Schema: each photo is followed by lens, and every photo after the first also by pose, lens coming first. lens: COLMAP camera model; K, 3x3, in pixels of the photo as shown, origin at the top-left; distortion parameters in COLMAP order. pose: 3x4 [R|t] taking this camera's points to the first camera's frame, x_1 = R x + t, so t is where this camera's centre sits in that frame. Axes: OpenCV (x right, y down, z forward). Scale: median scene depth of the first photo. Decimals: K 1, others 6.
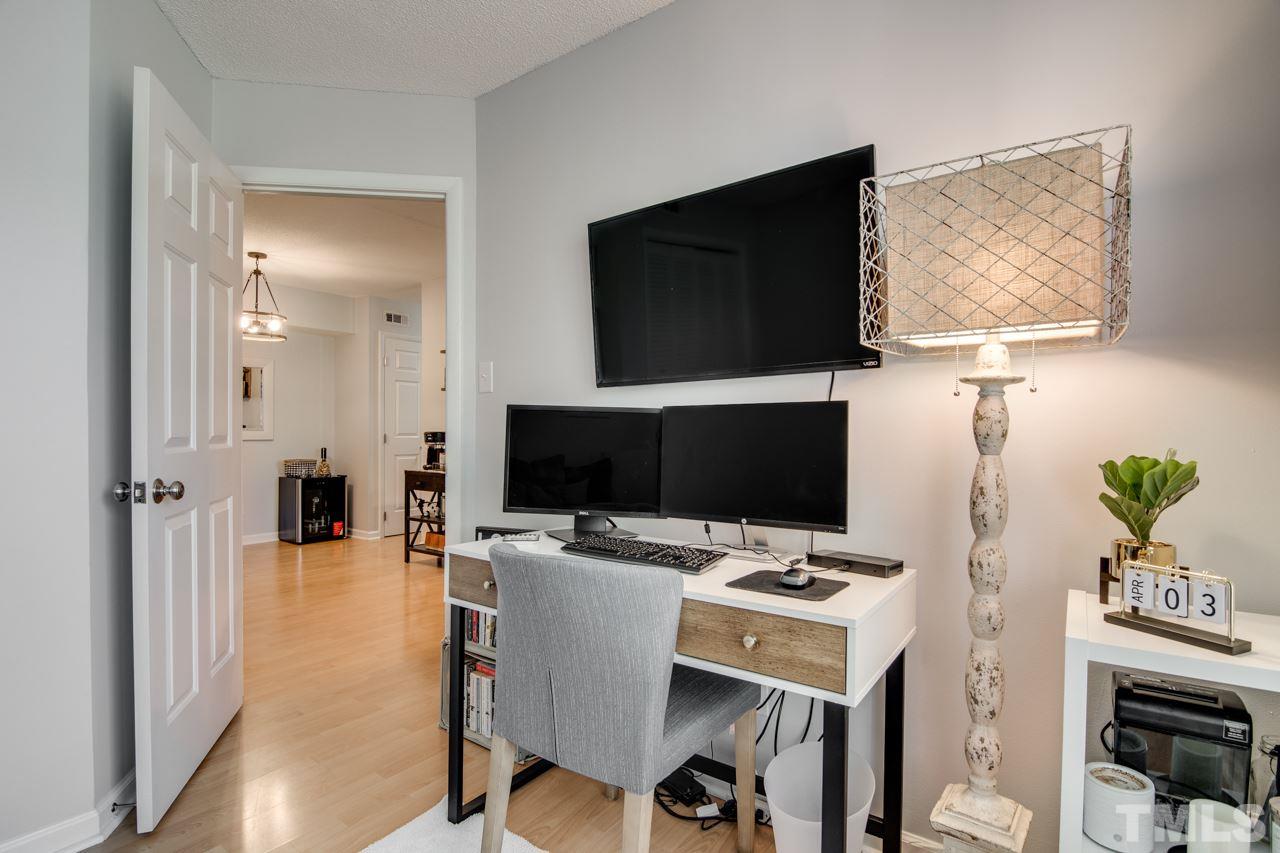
lens RADIAL K [[621.5, 0, 645.1], [0, 621.5, 429.4], [0, 0, 1]] dist [-0.011198, -0.005645]
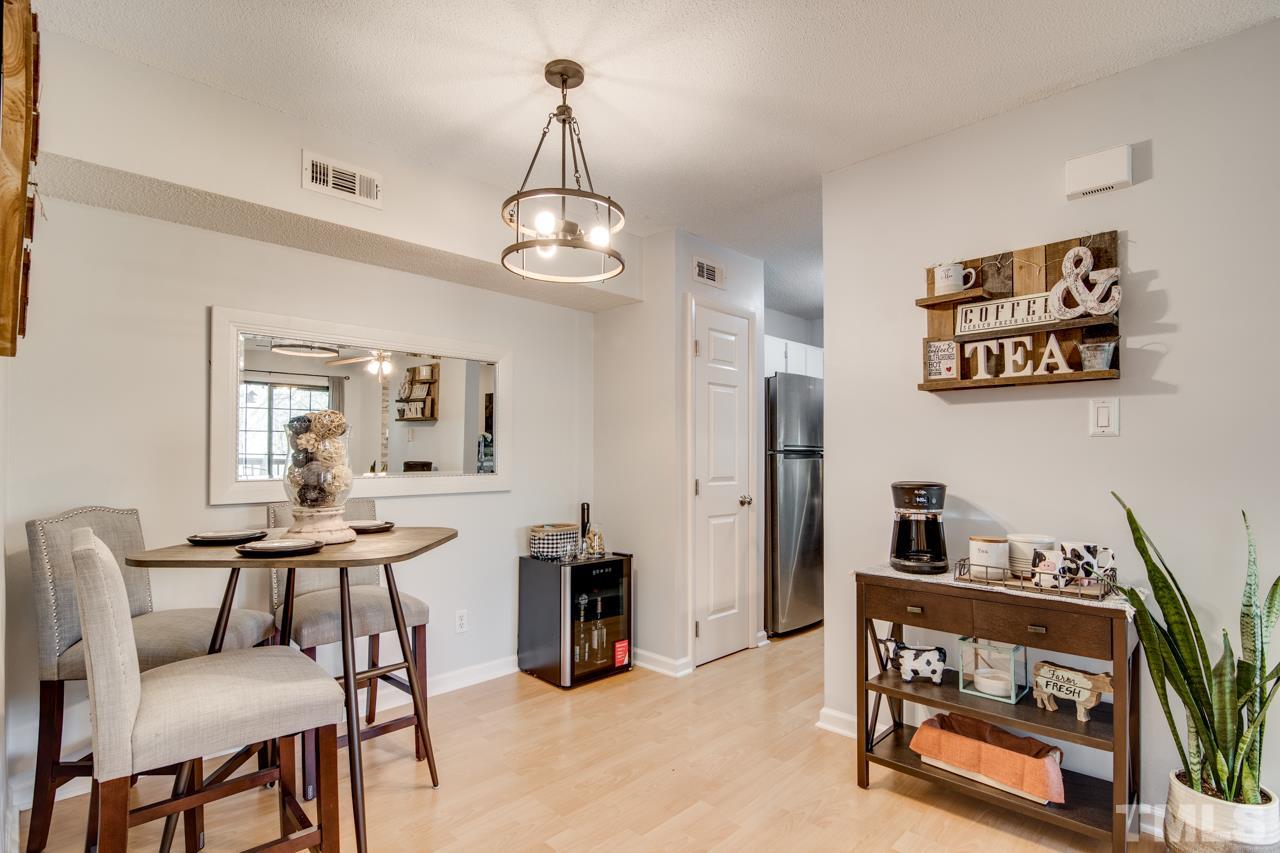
lens RADIAL K [[621.5, 0, 650.4], [0, 621.5, 447.8], [0, 0, 1]] dist [-0.011198, -0.005645]
pose [[0.987847, -0.005770, -0.155321, -0.382859], [0.002809, 0.999810, -0.019274, -0.010177], [0.155403, 0.018604, 0.987676, 0.458240]]
